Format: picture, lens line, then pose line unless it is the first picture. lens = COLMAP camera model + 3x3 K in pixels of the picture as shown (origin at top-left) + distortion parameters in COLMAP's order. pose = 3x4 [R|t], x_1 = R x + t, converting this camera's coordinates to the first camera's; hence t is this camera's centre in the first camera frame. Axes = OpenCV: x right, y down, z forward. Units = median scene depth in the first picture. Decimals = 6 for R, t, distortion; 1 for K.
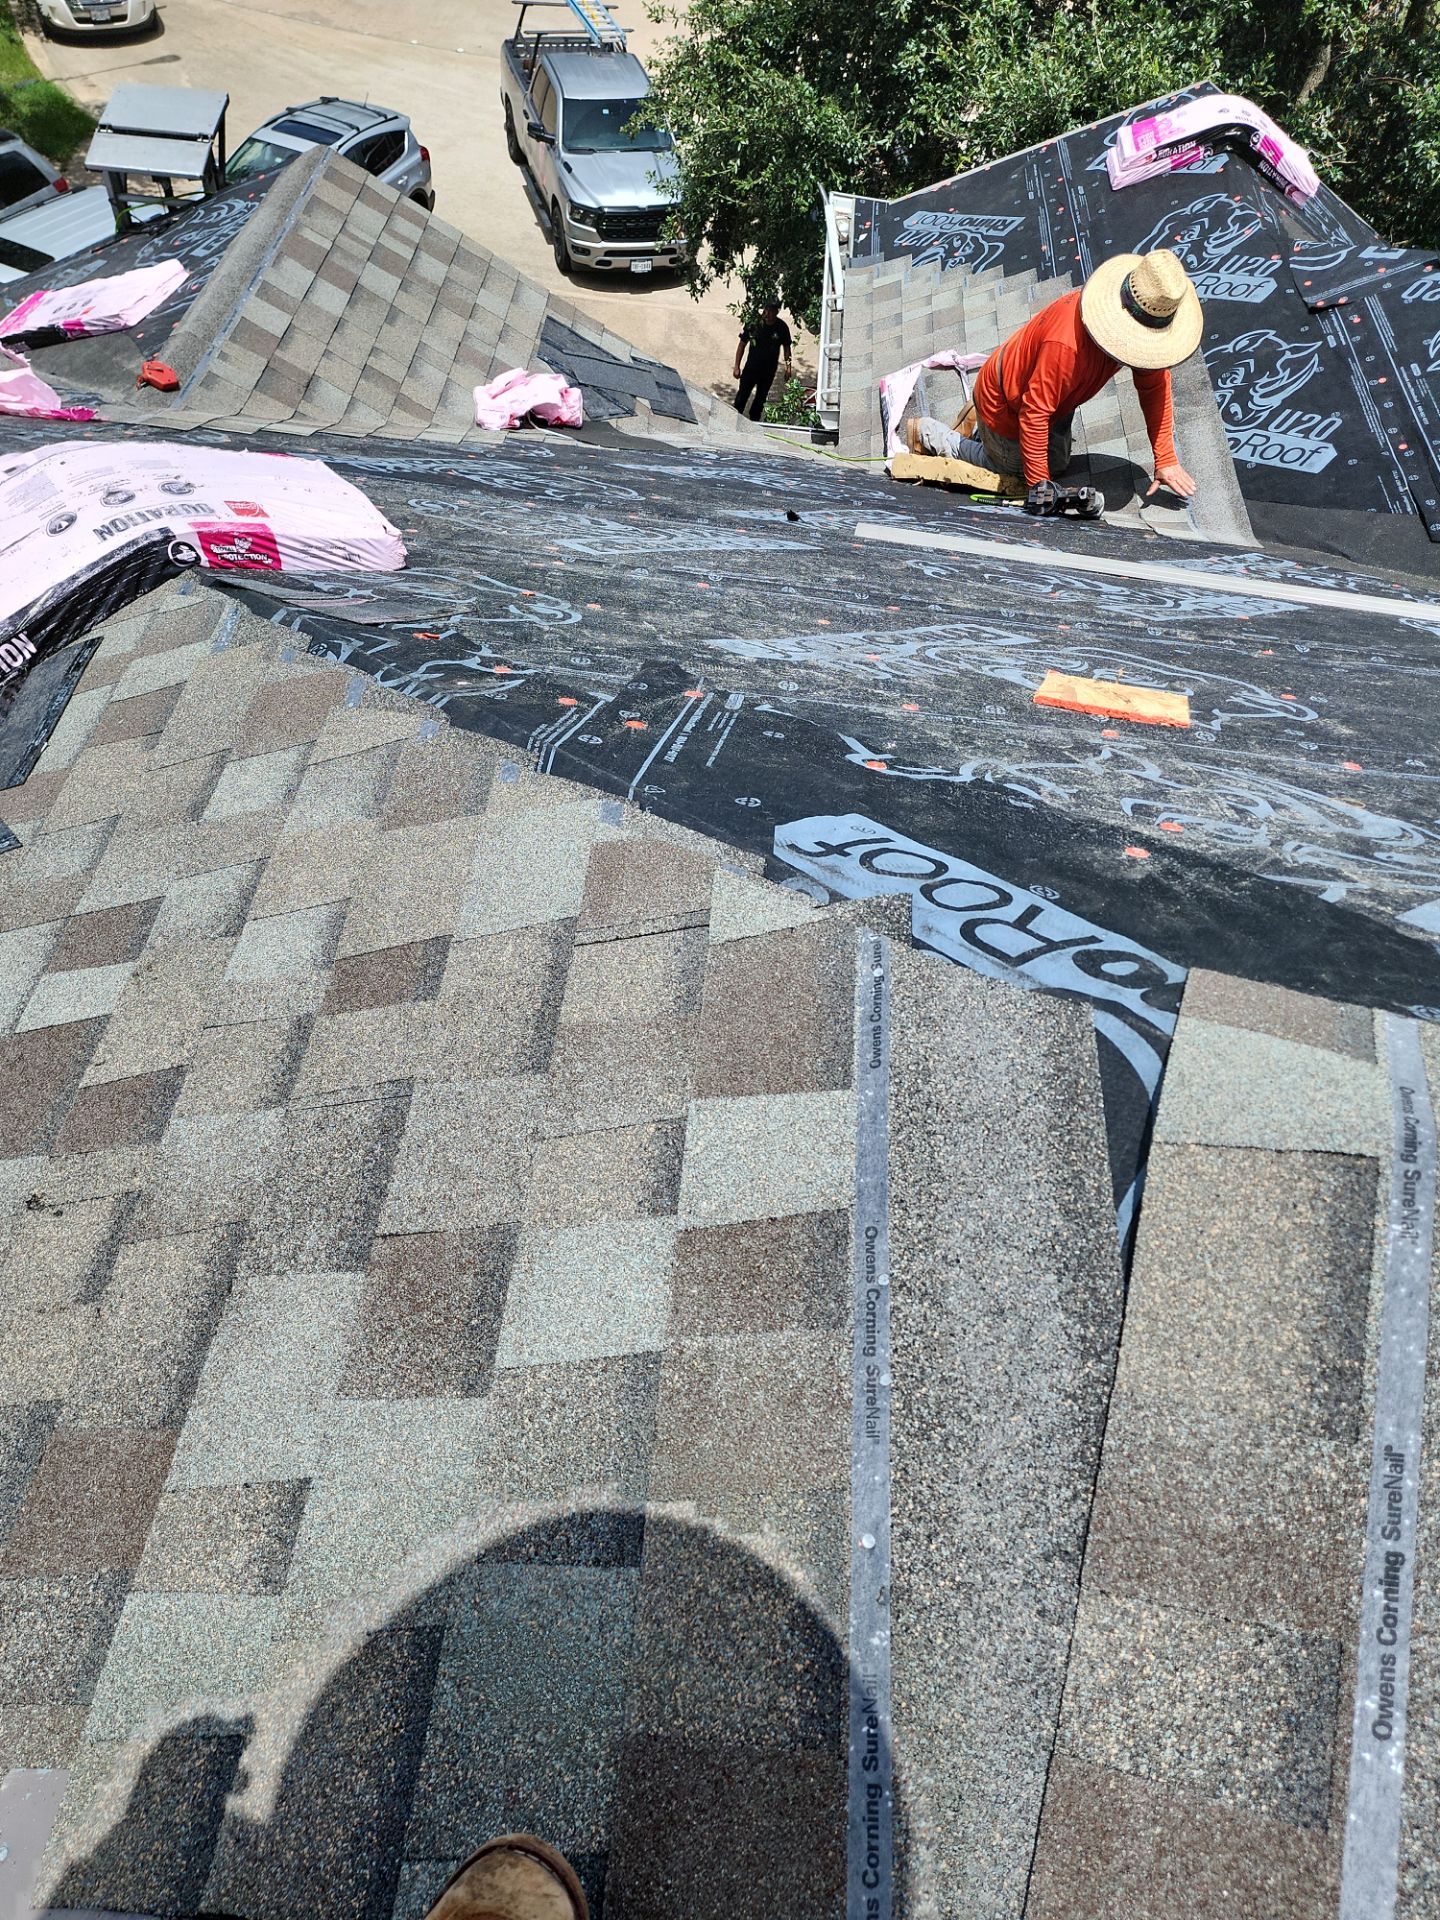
lens RADIAL K [[1276.3, 0, 720.0], [0, 1276.3, 960.0], [0, 0, 1]] dist [0.067376, -0.055450]
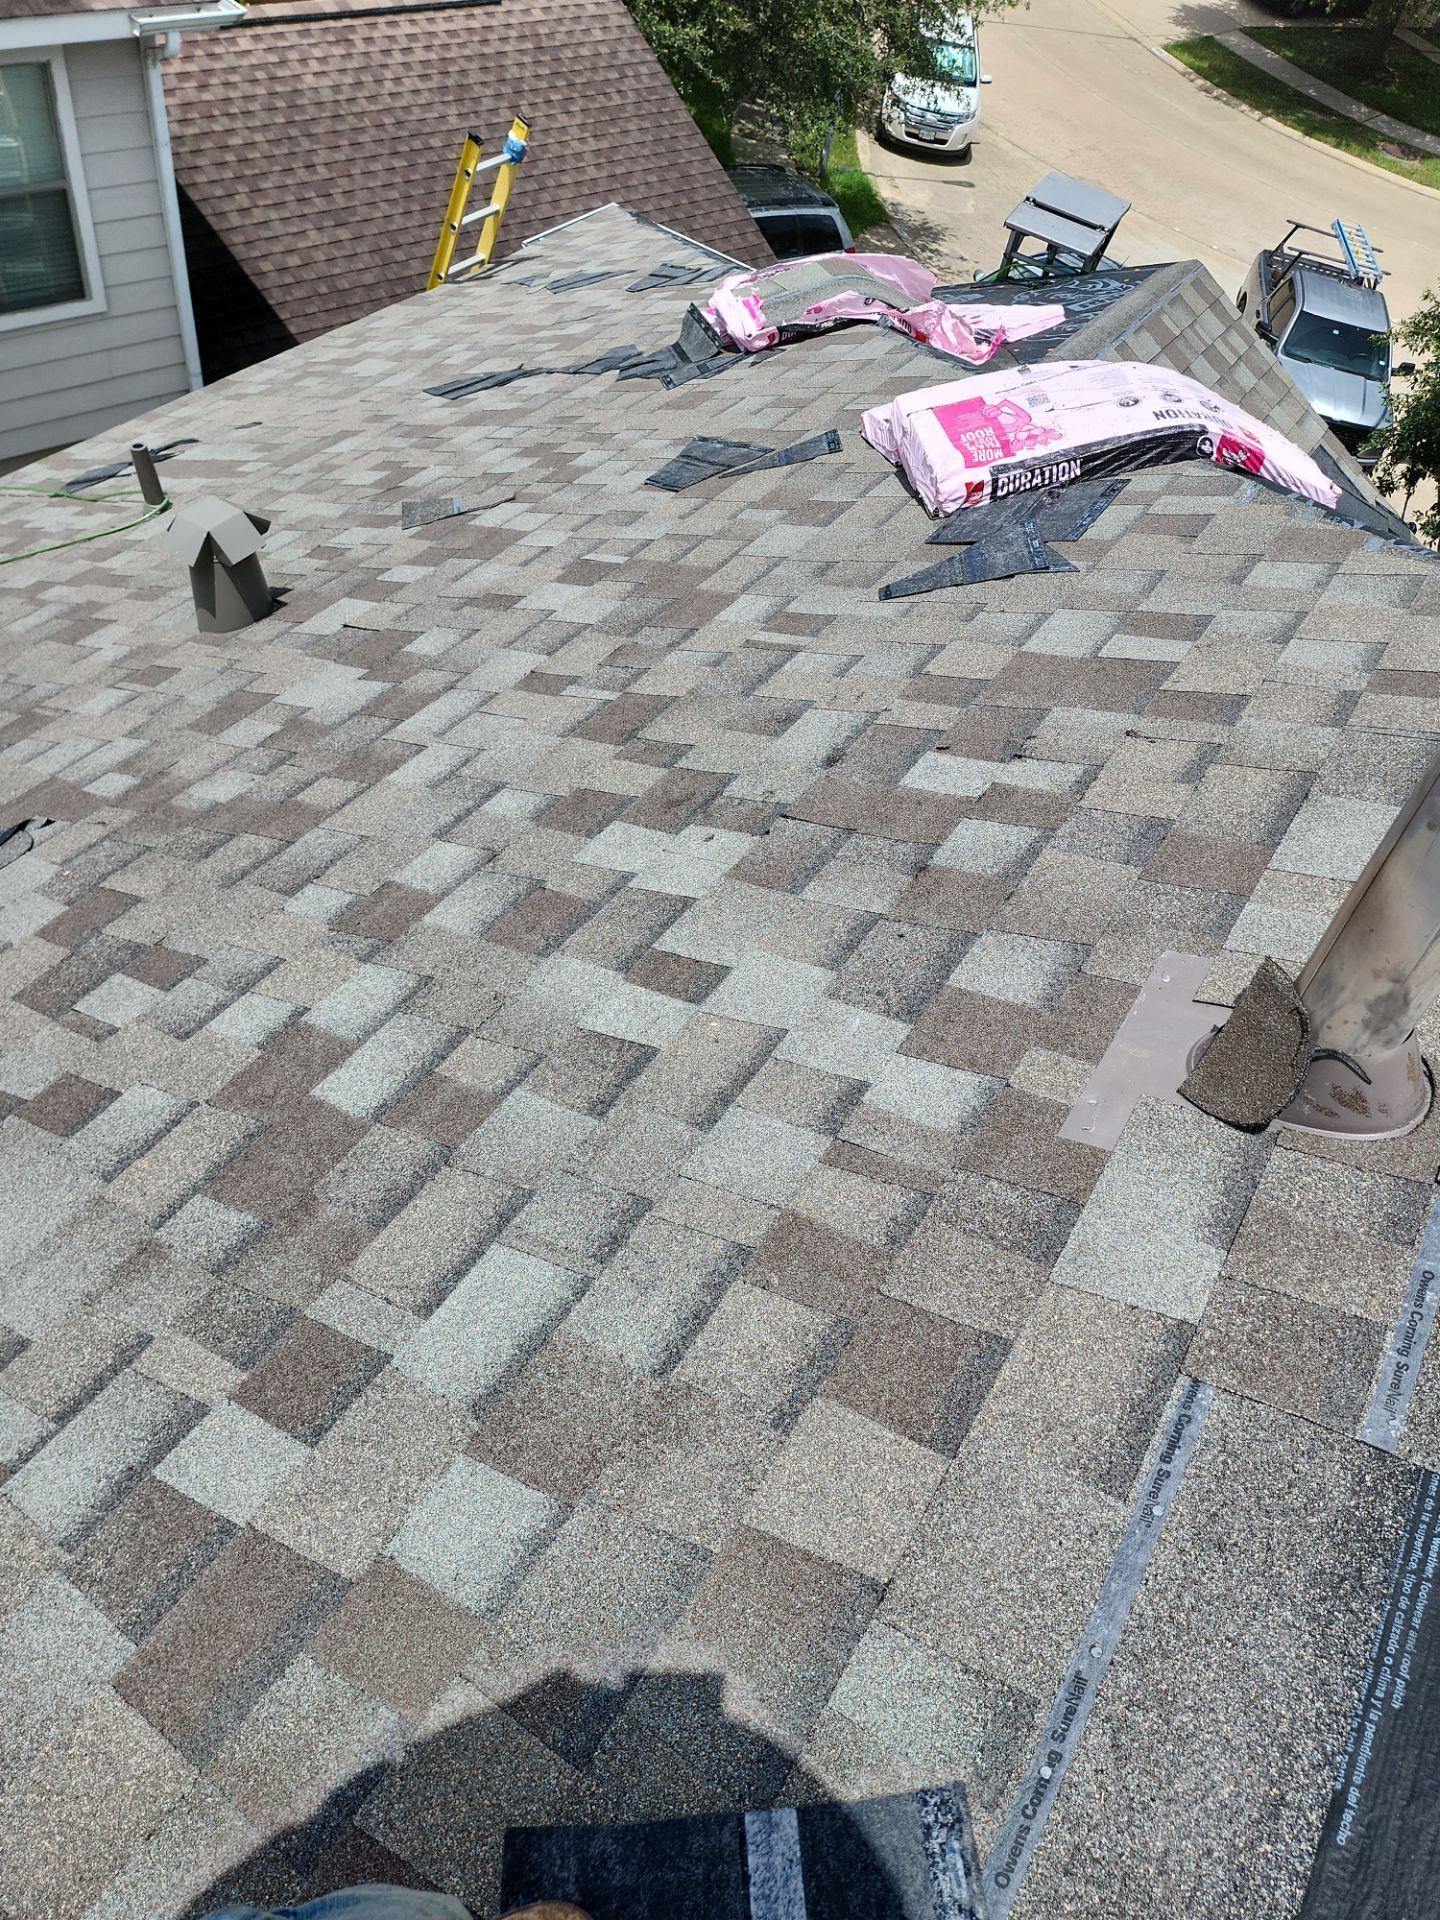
lens RADIAL K [[1276.3, 0, 720.0], [0, 1276.3, 960.0], [0, 0, 1]] dist [0.067376, -0.055450]
pose [[0.876760, 0.414105, -0.244559, -0.307129], [-0.437308, 0.898078, -0.047086, 0.463099], [0.200134, 0.148231, 0.968490, -0.346966]]
